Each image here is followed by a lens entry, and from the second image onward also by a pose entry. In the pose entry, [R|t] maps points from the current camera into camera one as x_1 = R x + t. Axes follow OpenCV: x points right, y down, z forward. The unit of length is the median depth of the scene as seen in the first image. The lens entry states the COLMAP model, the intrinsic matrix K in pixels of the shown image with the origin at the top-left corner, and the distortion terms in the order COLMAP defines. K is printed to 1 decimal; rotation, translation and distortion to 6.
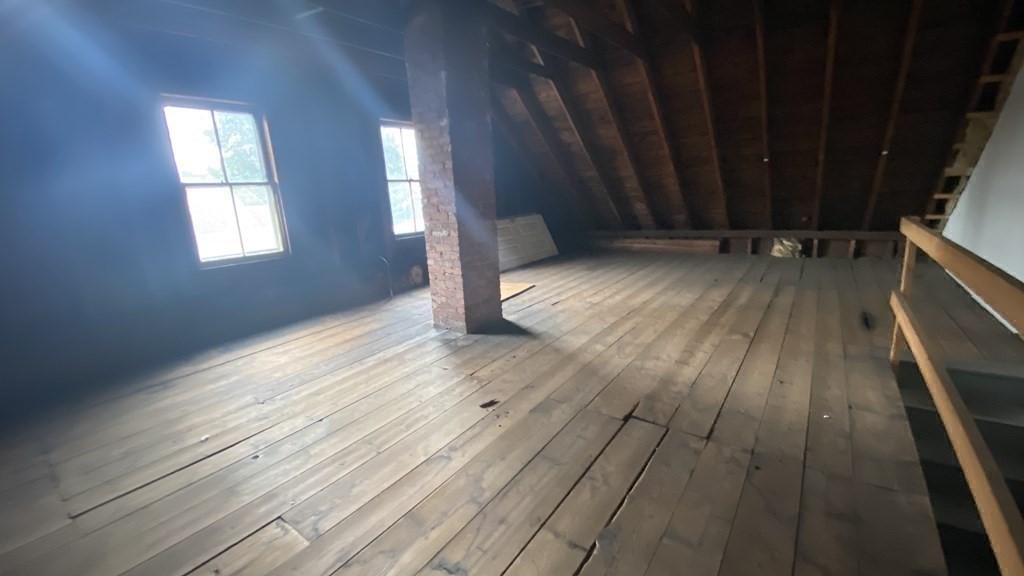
lens RADIAL K [[416.3, 0, 512.0], [0, 416.3, 293.7], [0, 0, 1]] dist [0.024757, -0.019406]
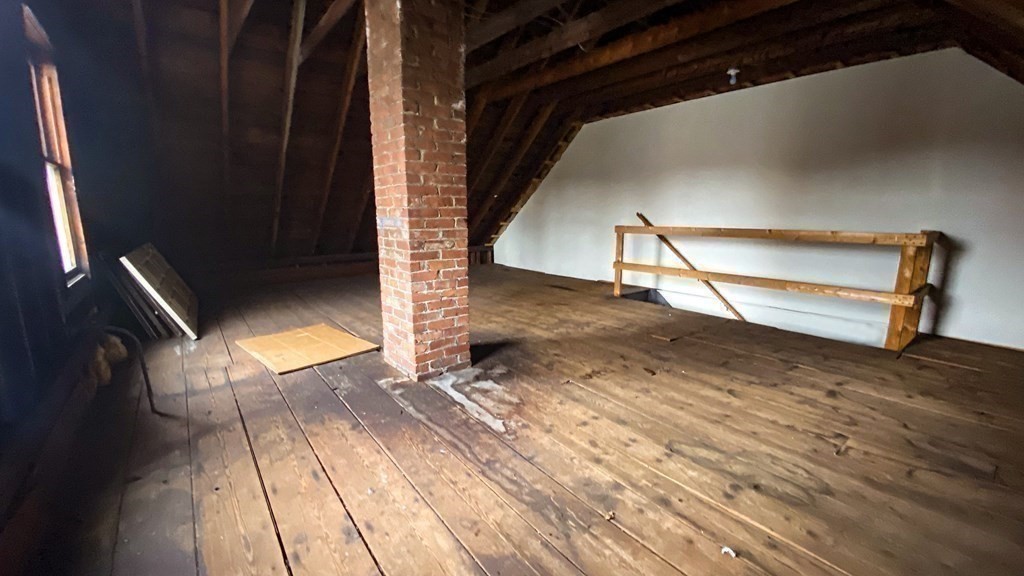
lens RADIAL K [[416.3, 0, 512.0], [0, 416.3, 293.7], [0, 0, 1]] dist [0.024757, -0.019406]
pose [[0.264882, -0.137641, 0.954407, -0.957965], [0.222396, 0.971797, 0.078426, -0.099417], [-0.938284, 0.191483, 0.288022, 0.747904]]
